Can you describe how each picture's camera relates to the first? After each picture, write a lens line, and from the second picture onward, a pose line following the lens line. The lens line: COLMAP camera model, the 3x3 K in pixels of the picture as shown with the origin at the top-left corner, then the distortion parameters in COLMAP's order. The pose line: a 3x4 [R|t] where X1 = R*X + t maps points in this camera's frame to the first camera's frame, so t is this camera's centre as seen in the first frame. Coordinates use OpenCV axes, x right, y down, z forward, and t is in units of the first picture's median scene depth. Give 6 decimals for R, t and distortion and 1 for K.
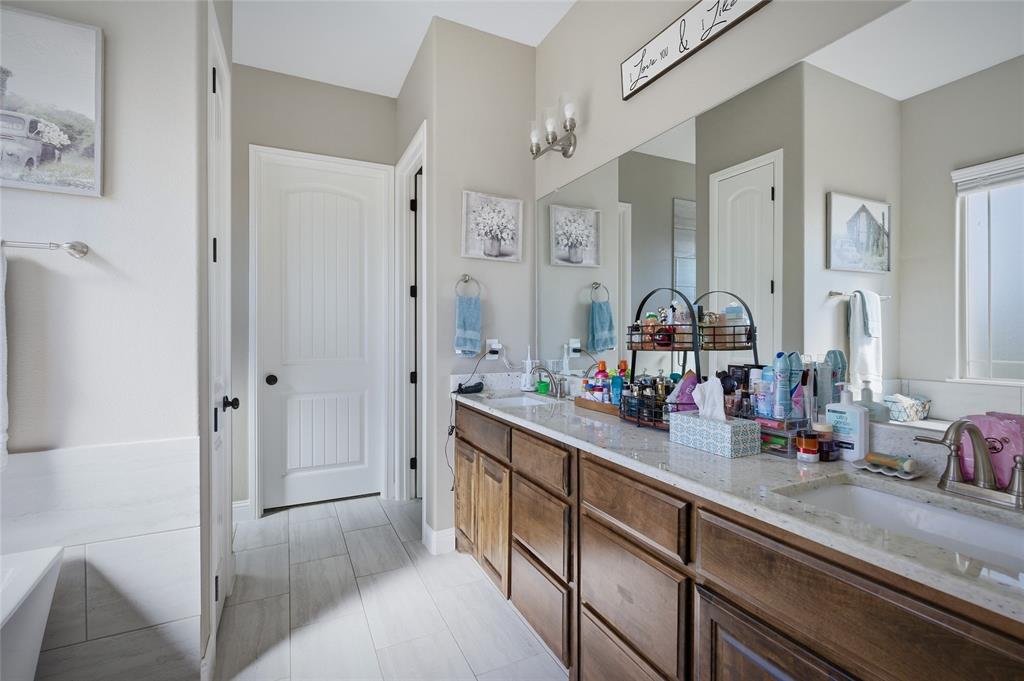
lens RADIAL K [[465.4, 0, 517.1], [0, 465.4, 339.4], [0, 0, 1]] dist [0.001081, 0.000181]
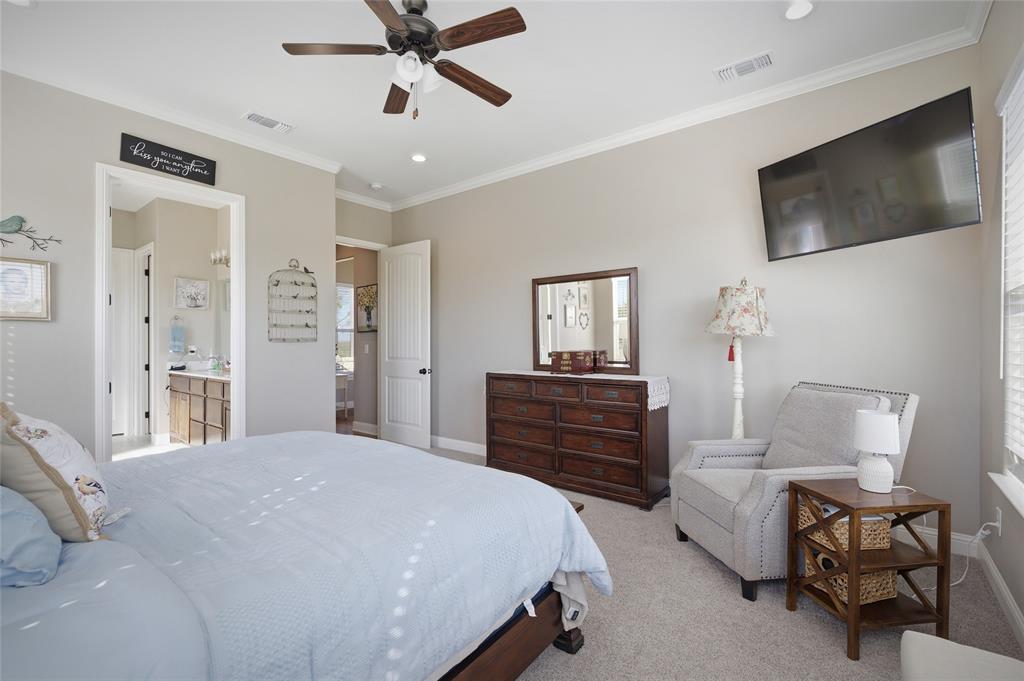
lens RADIAL K [[465.4, 0, 517.1], [0, 465.4, 339.4], [0, 0, 1]] dist [0.001081, 0.000181]
pose [[0.903893, -0.003802, 0.427742, 0.395407], [0.009104, 0.999905, -0.010351, 0.006573], [-0.427662, 0.013250, 0.903842, -1.631705]]
